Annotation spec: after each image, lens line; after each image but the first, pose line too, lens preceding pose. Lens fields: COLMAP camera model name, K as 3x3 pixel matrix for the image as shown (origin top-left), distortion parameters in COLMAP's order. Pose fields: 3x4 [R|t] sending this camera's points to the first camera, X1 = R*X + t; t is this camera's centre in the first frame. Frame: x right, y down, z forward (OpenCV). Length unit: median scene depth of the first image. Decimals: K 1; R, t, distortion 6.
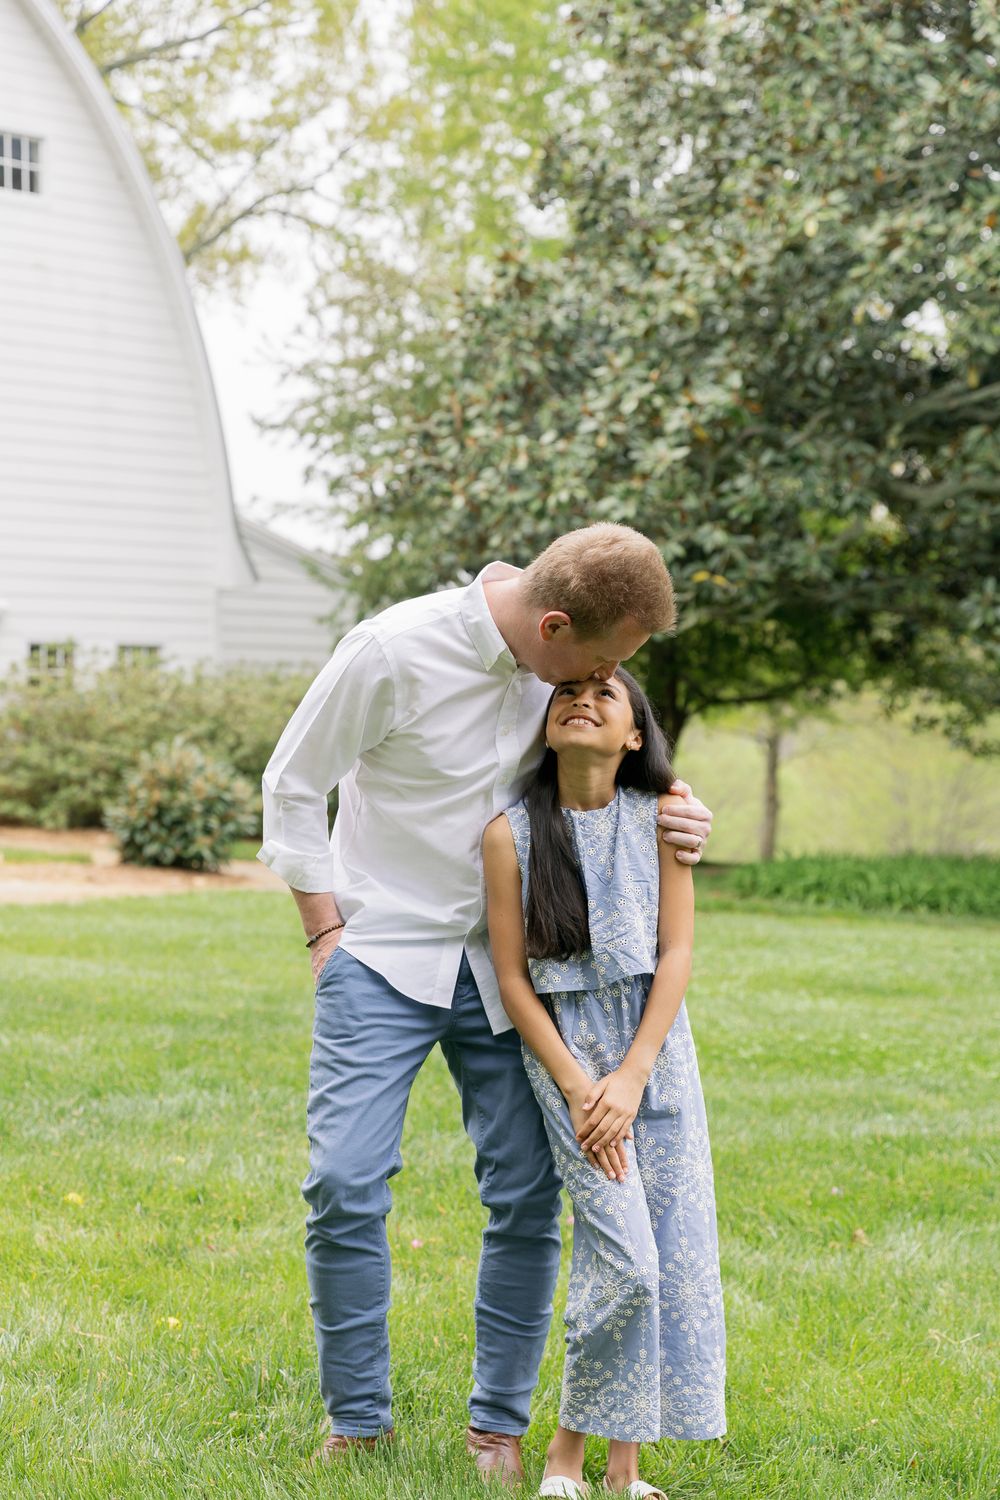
lens RADIAL K [[2943.6, 0, 433.0], [0, 2943.6, 761.2], [0, 0, 1]] dist [0.011165, 0.000000]
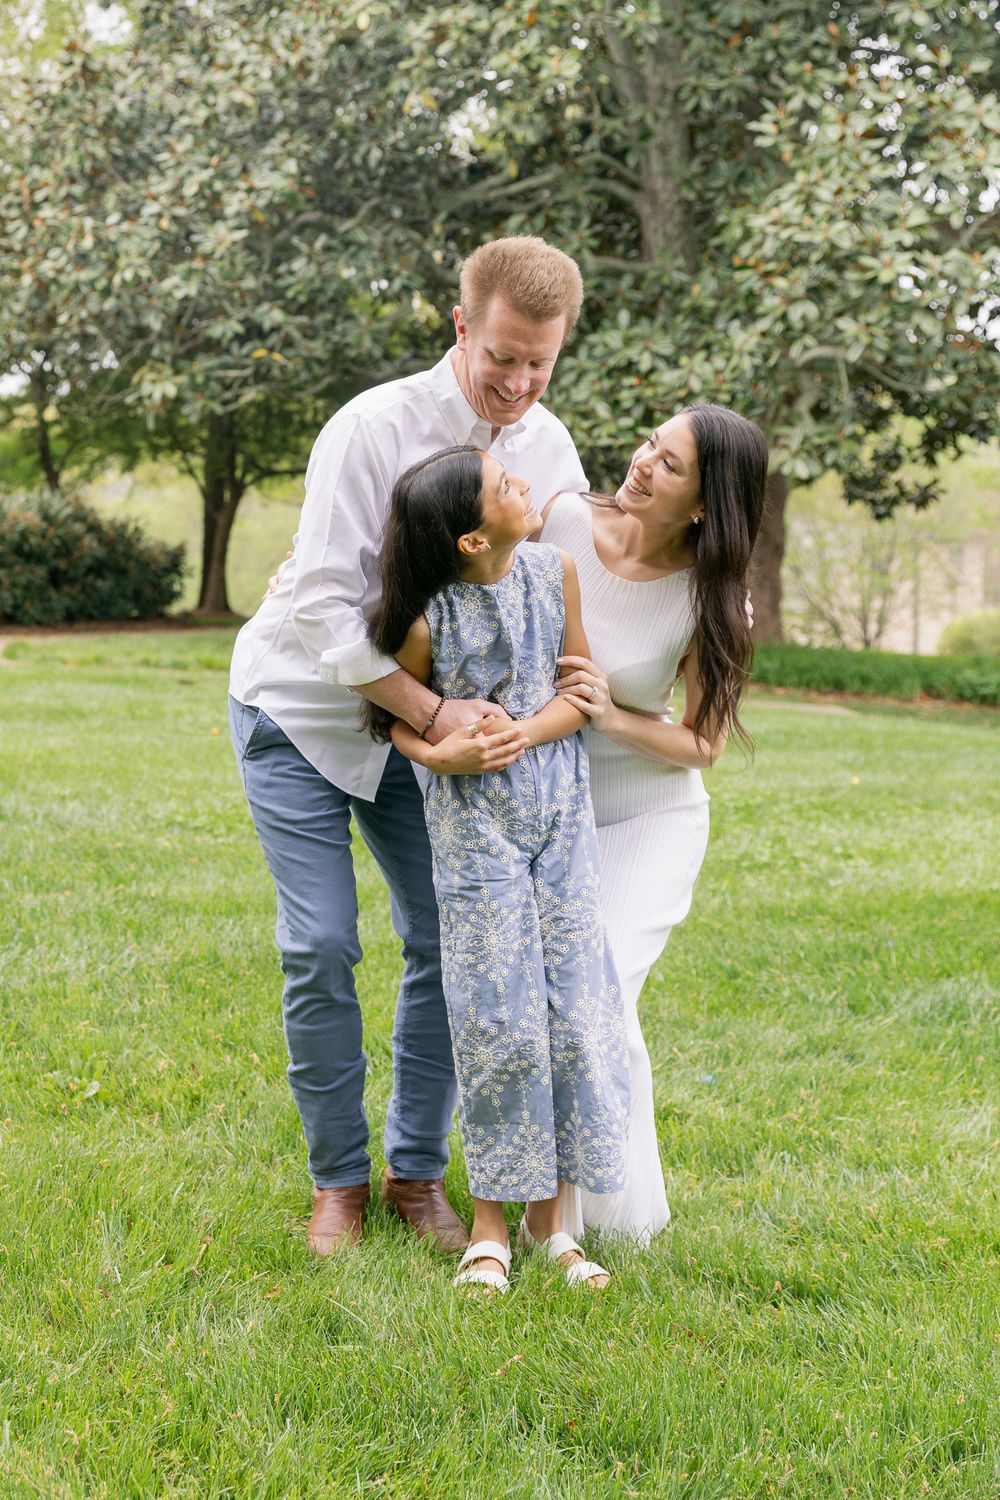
lens RADIAL K [[2562.6, 0, 391.2], [0, 2562.6, 566.3], [0, 0, 1]] dist [0.010900, 0.000000]
pose [[0.989409, -0.004737, 0.145078, 0.004045], [0.002552, 0.999881, 0.015247, -0.000396], [-0.145133, -0.014715, 0.989303, 0.081322]]
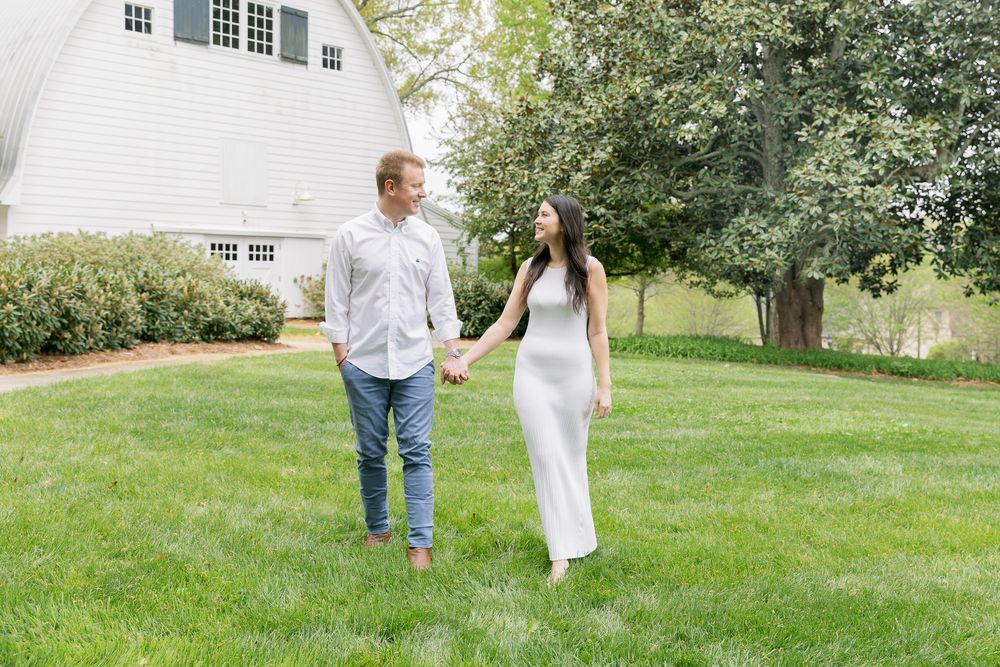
lens RADIAL K [[1180.9, 0, 562.0], [0, 1180.9, 299.6], [0, 0, 1]] dist [0.046731, 0.000000]
pose [[0.999290, 0.008659, 0.036676, 0.023697], [-0.008696, 0.999962, 0.000858, 0.000817], [-0.036667, -0.001176, 0.999327, -0.023294]]
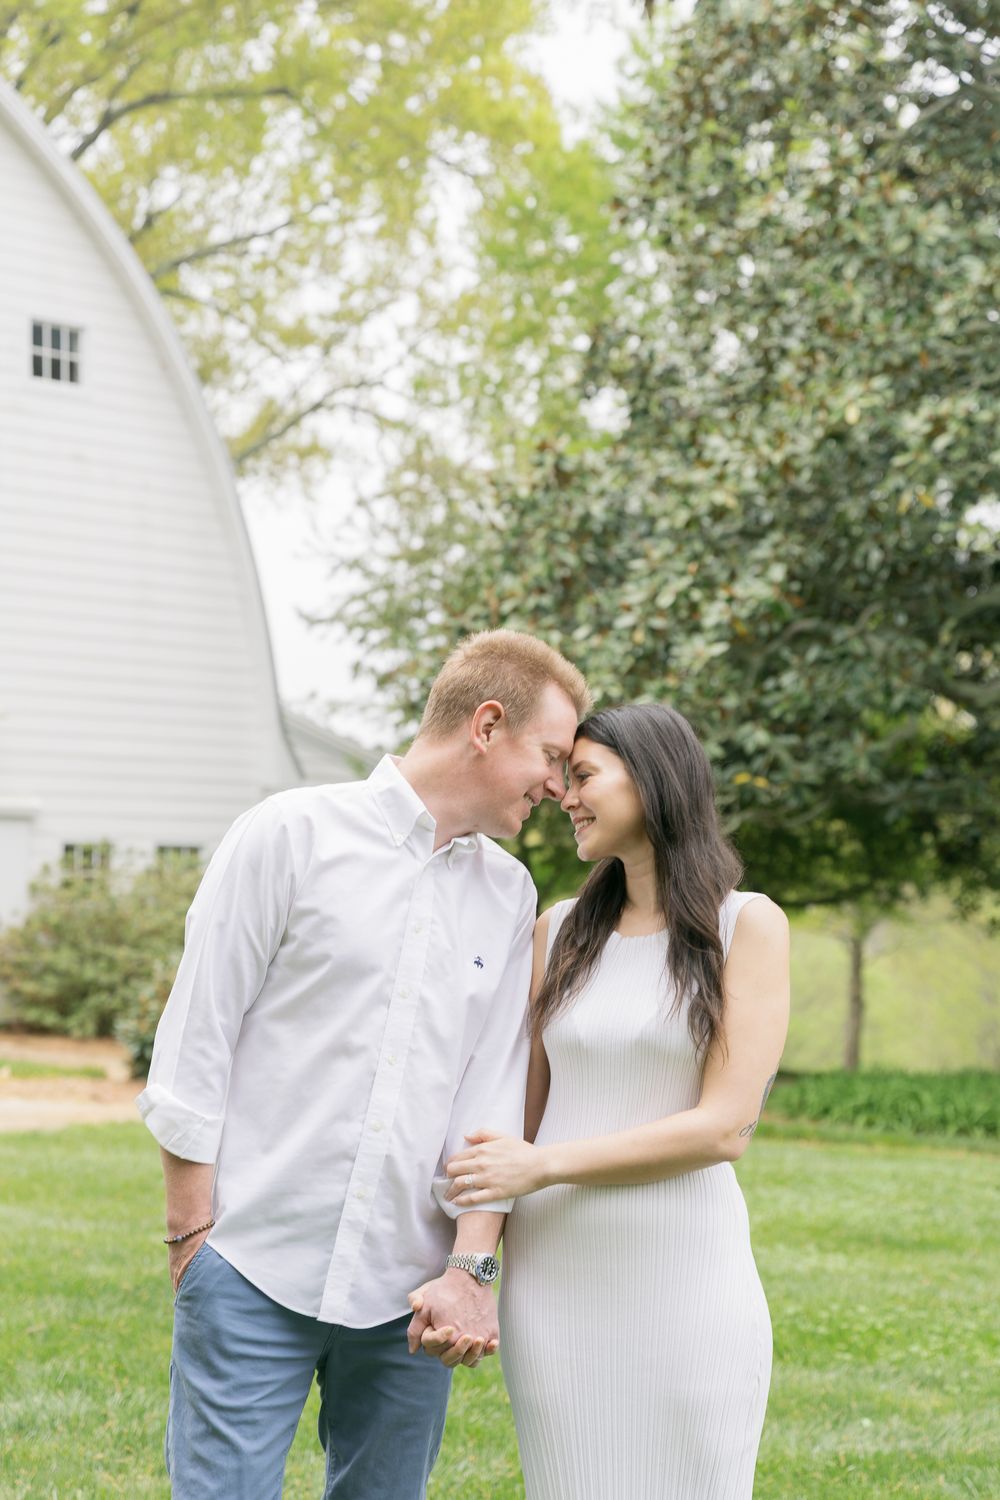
lens RADIAL K [[2904.1, 0, 492.0], [0, 2904.1, 740.2], [0, 0, 1]] dist [0.016220, 0.000000]
pose [[0.999834, 0.001035, -0.018173, 0.025974], [-0.002343, 0.997394, -0.072115, -0.006844], [0.018051, 0.072145, 0.997231, 0.059521]]
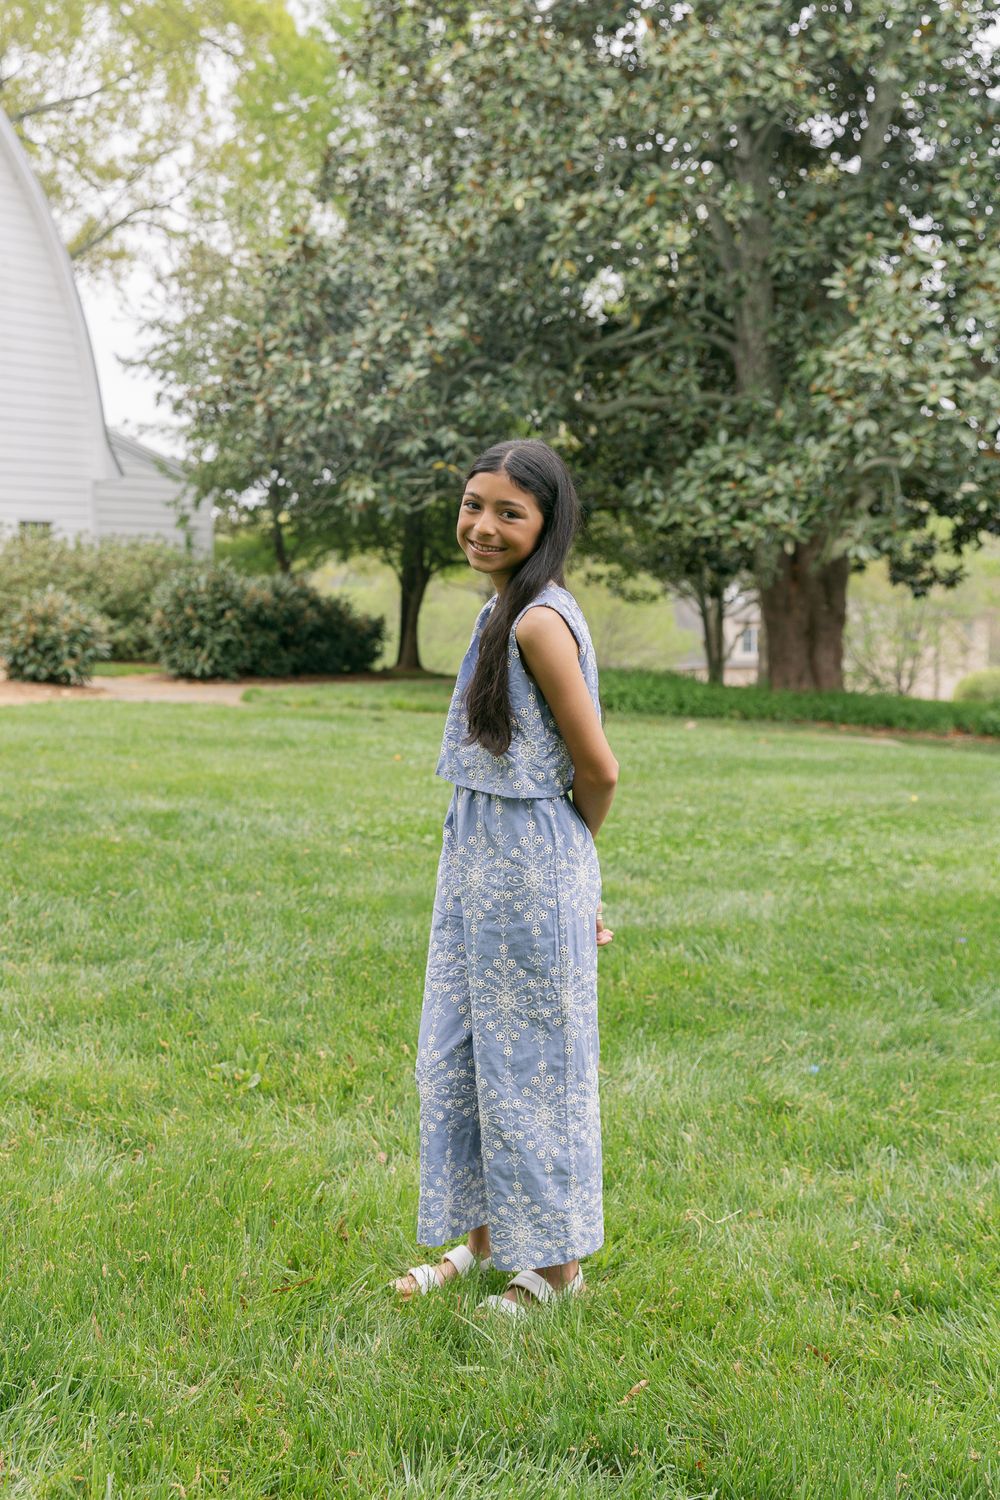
lens RADIAL K [[1866.7, 0, 468.0], [0, 1866.7, 707.4], [0, 0, 1]] dist [-0.001120, 0.000000]
pose [[0.994553, -0.009137, 0.103830, 0.013171], [0.003764, 0.998649, 0.051829, 0.003919], [-0.104164, -0.051155, 0.993244, 0.130759]]
